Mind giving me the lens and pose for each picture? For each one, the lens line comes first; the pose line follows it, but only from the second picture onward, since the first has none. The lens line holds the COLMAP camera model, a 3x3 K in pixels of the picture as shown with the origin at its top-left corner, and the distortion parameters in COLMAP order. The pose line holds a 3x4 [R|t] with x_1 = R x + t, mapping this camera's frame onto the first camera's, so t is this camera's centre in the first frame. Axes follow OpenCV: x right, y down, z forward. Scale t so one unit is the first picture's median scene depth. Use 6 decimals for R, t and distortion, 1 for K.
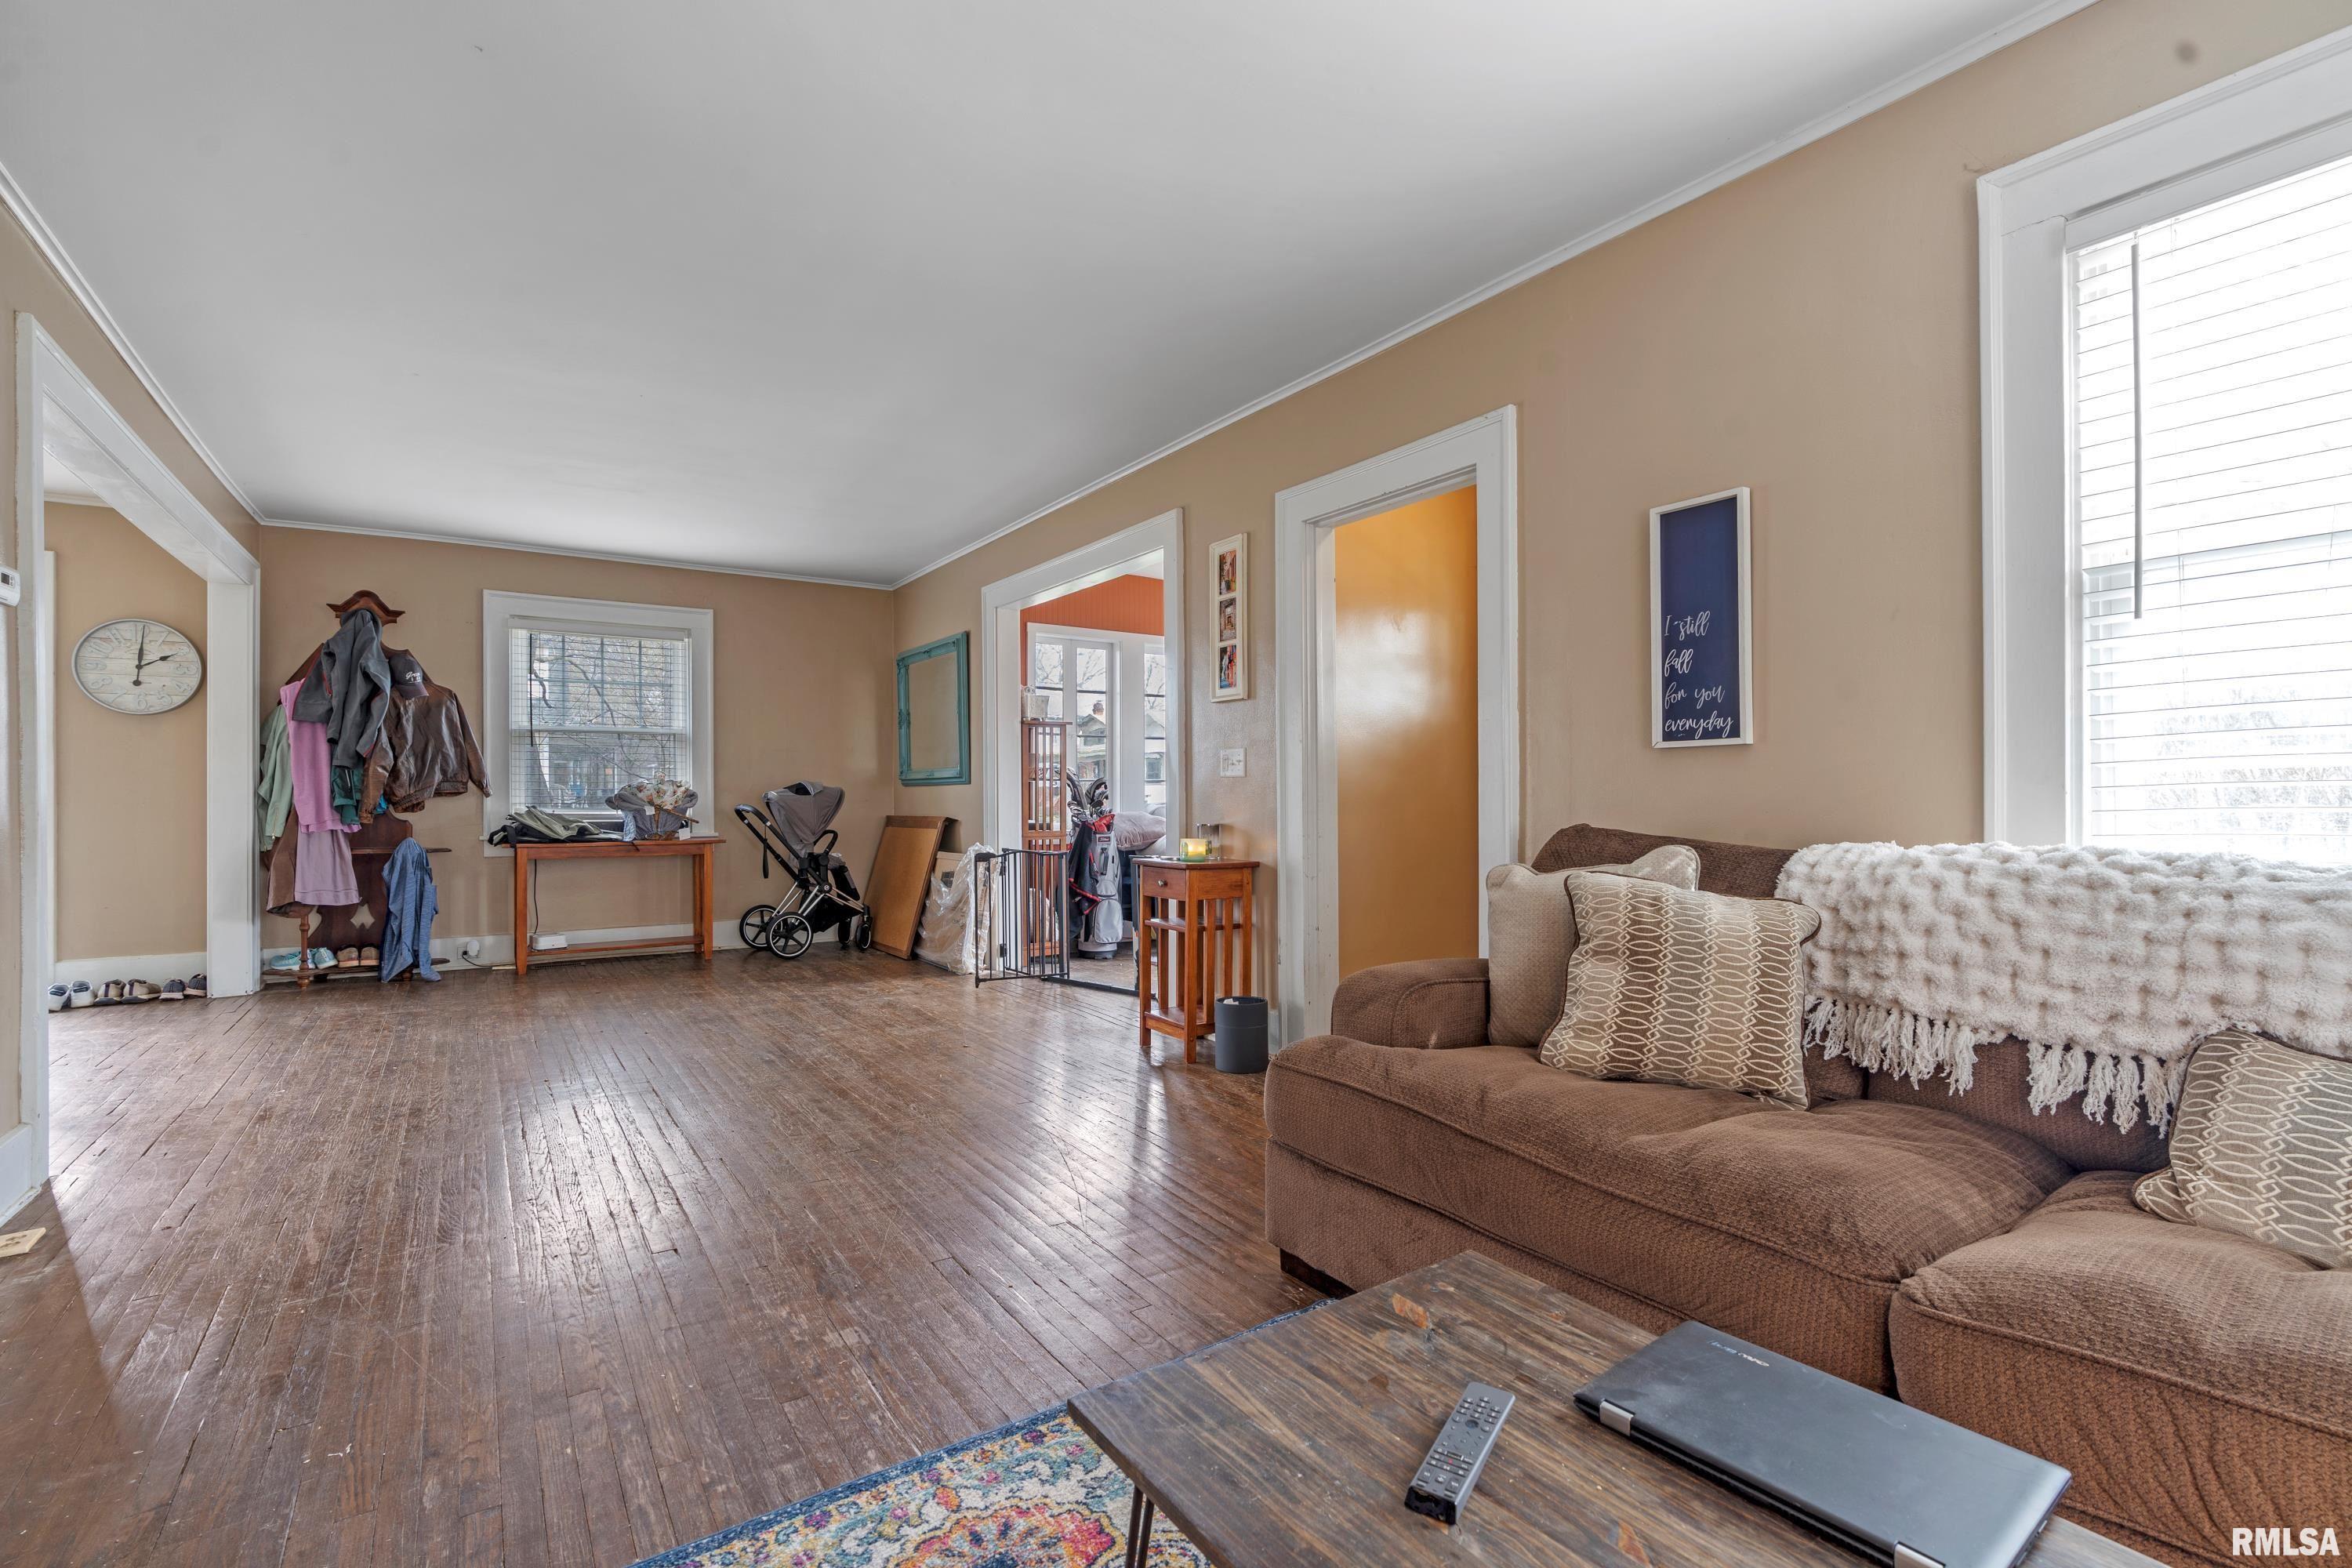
lens RADIAL K [[1061.2, 0, 1179.5], [0, 1061.2, 792.0], [0, 0, 1]] dist [-0.012981, 0.000406]
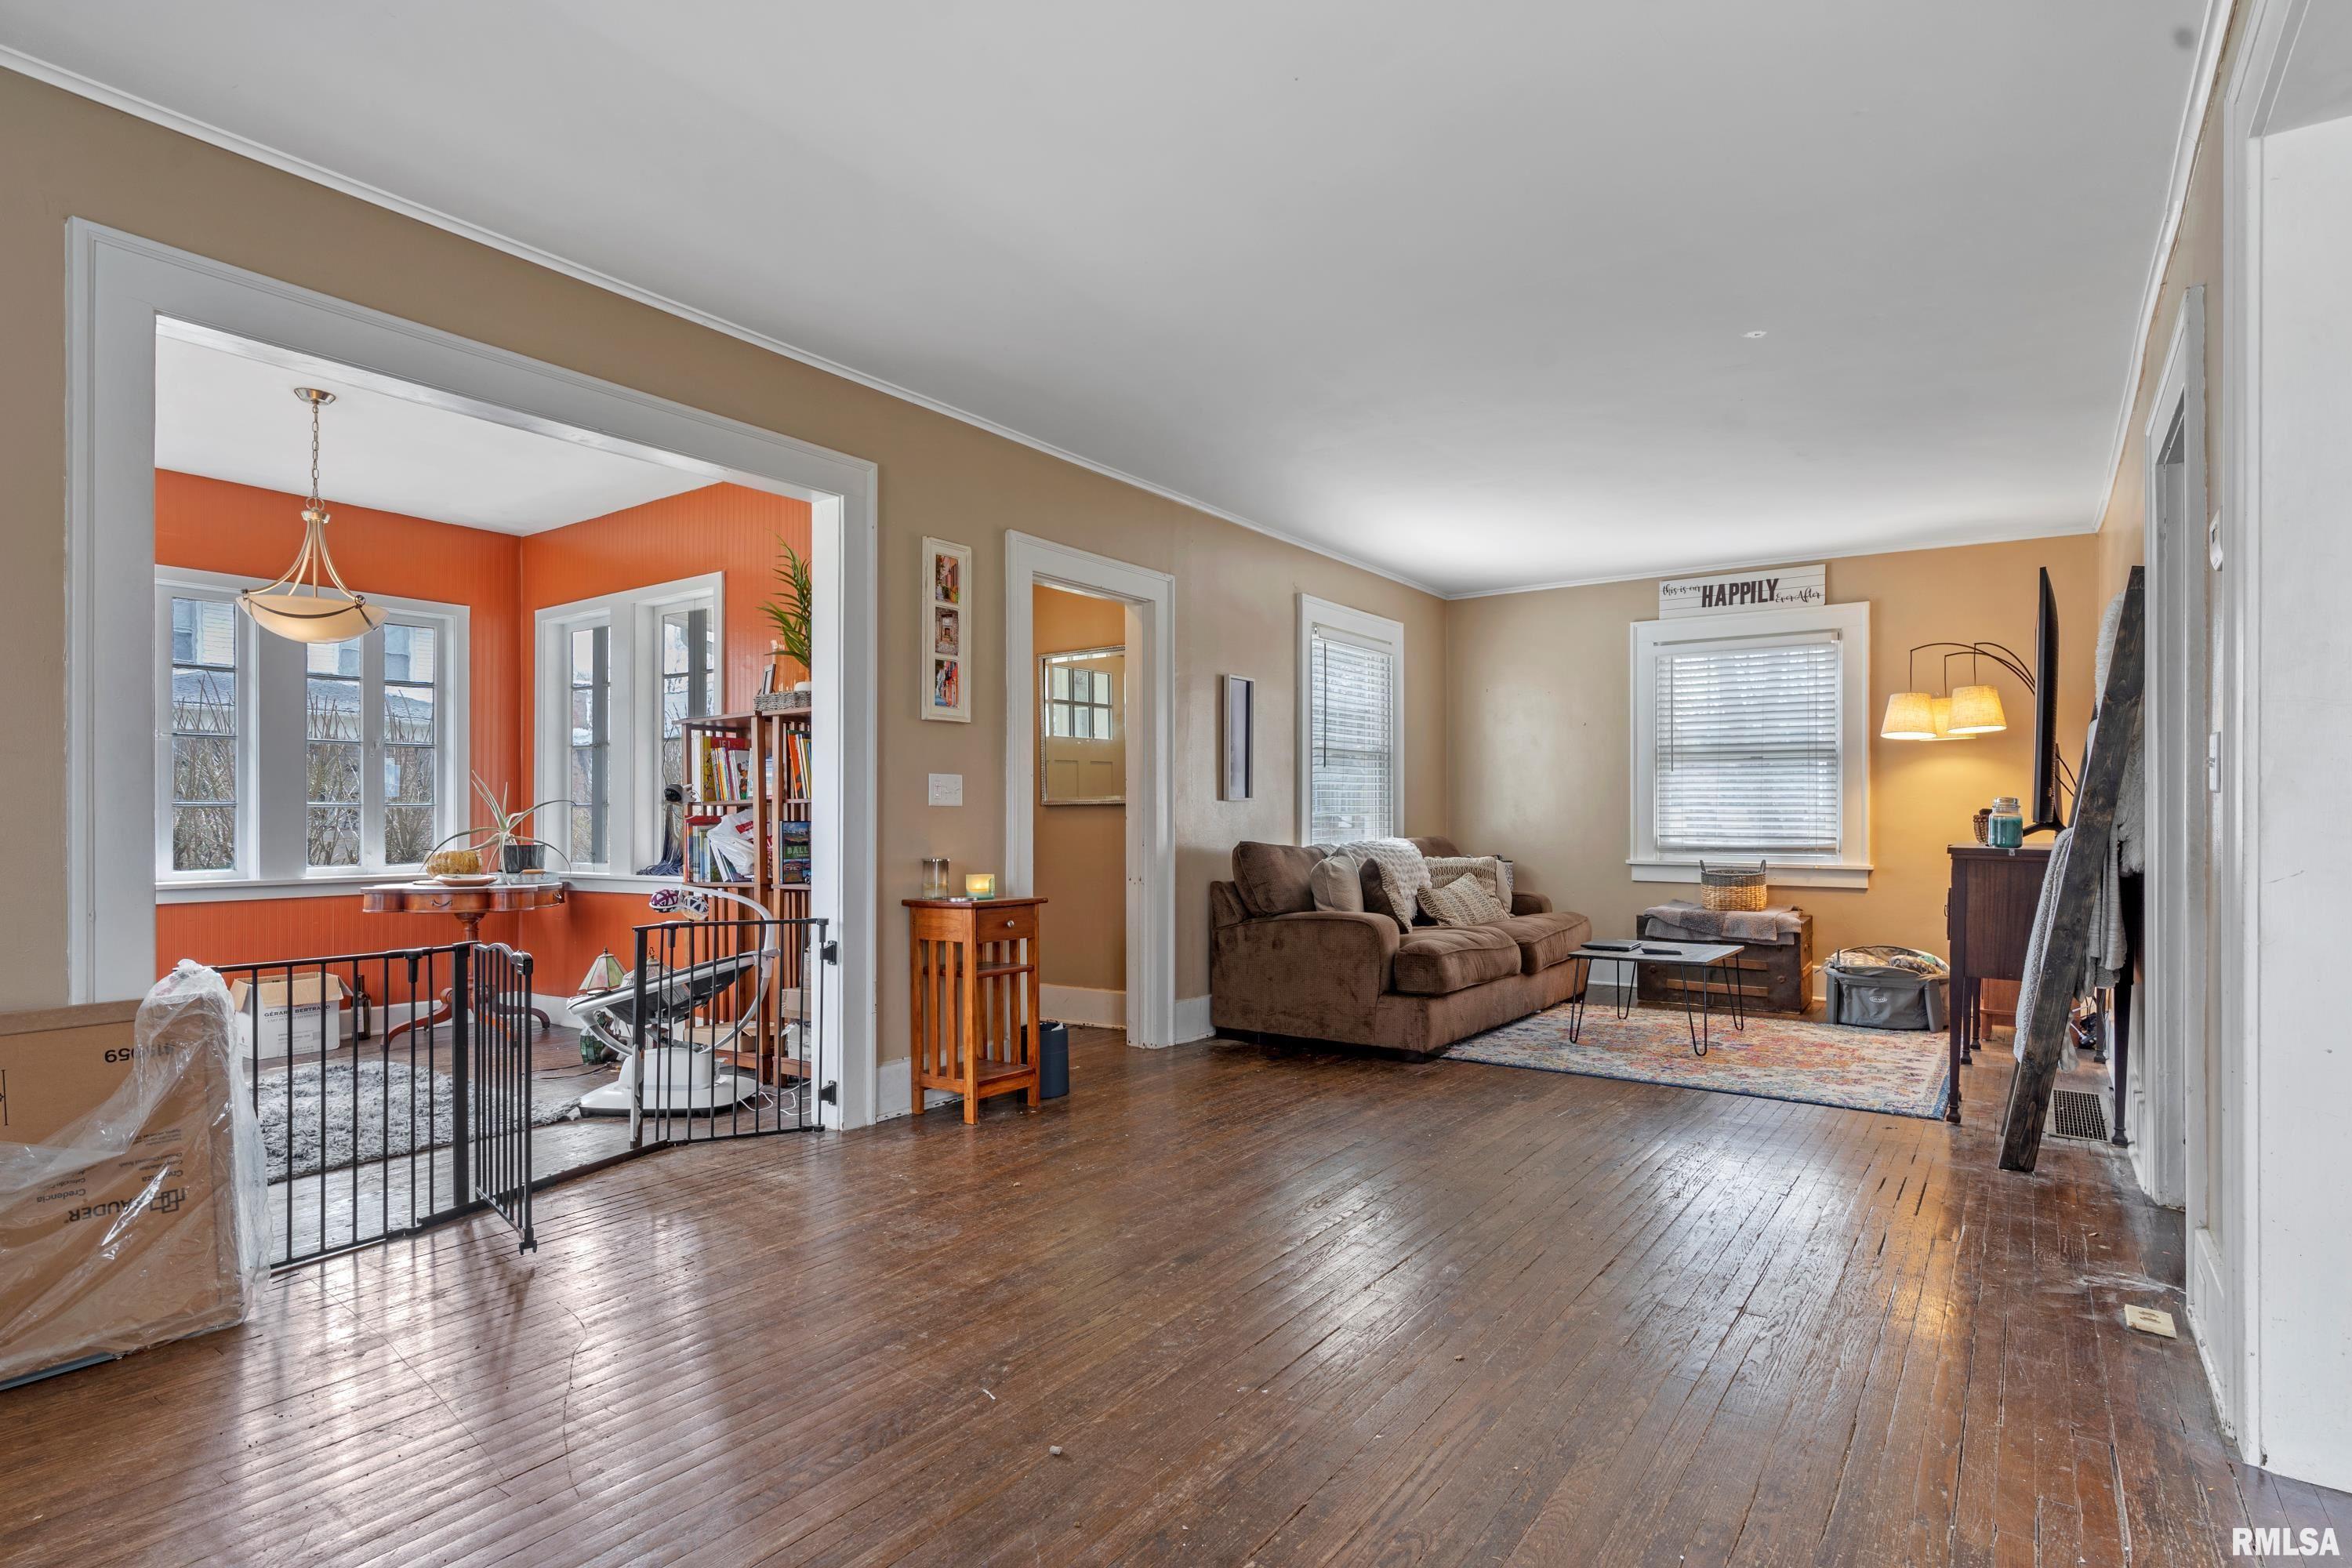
lens RADIAL K [[1215.4, 0, 1174.7], [0, 1215.4, 818.9], [0, 0, 1]] dist [-0.001045, -0.000065]
pose [[-0.358959, 0.010950, 0.933289, -0.739253], [-0.000341, 0.999930, -0.011863, 0.006610], [-0.933353, -0.004576, -0.358930, 0.893197]]
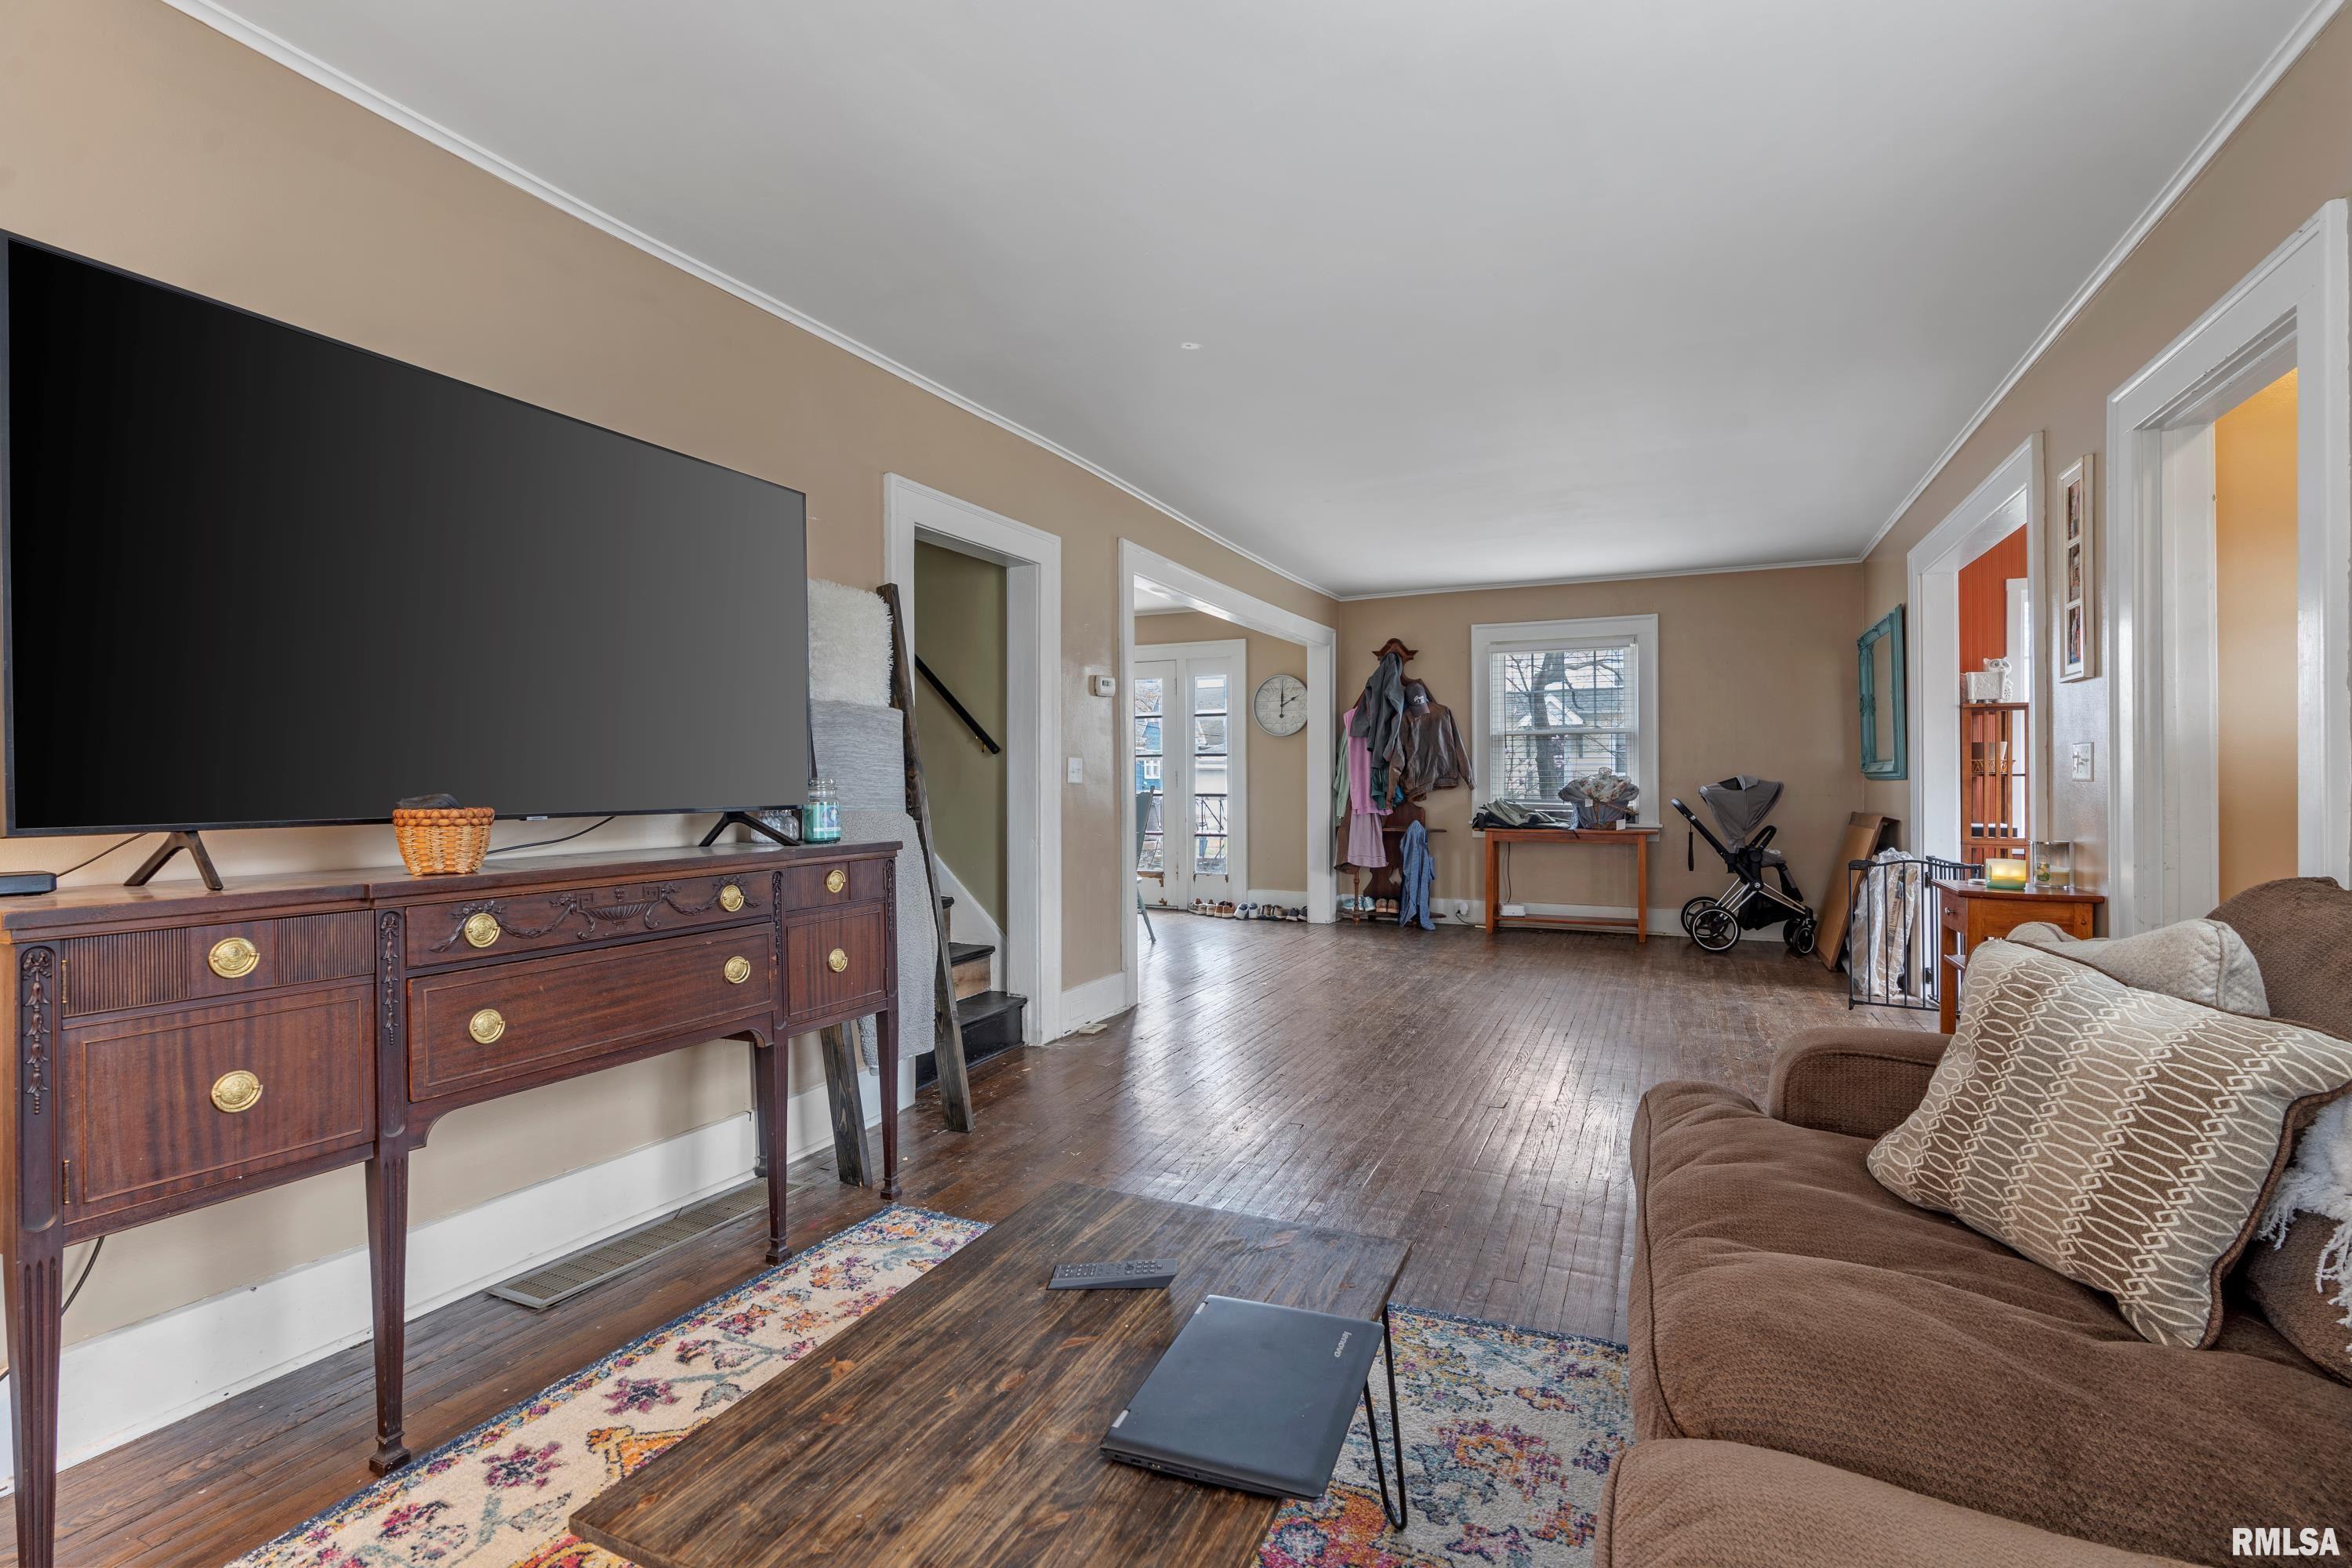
lens RADIAL K [[1061.2, 0, 1179.5], [0, 1061.2, 792.0], [0, 0, 1]] dist [-0.012981, 0.000406]
pose [[0.516709, 0.011137, -0.856089, 0.267759], [0.004616, 0.999865, 0.015794, -0.015618], [0.856149, -0.012113, 0.516587, 0.051193]]
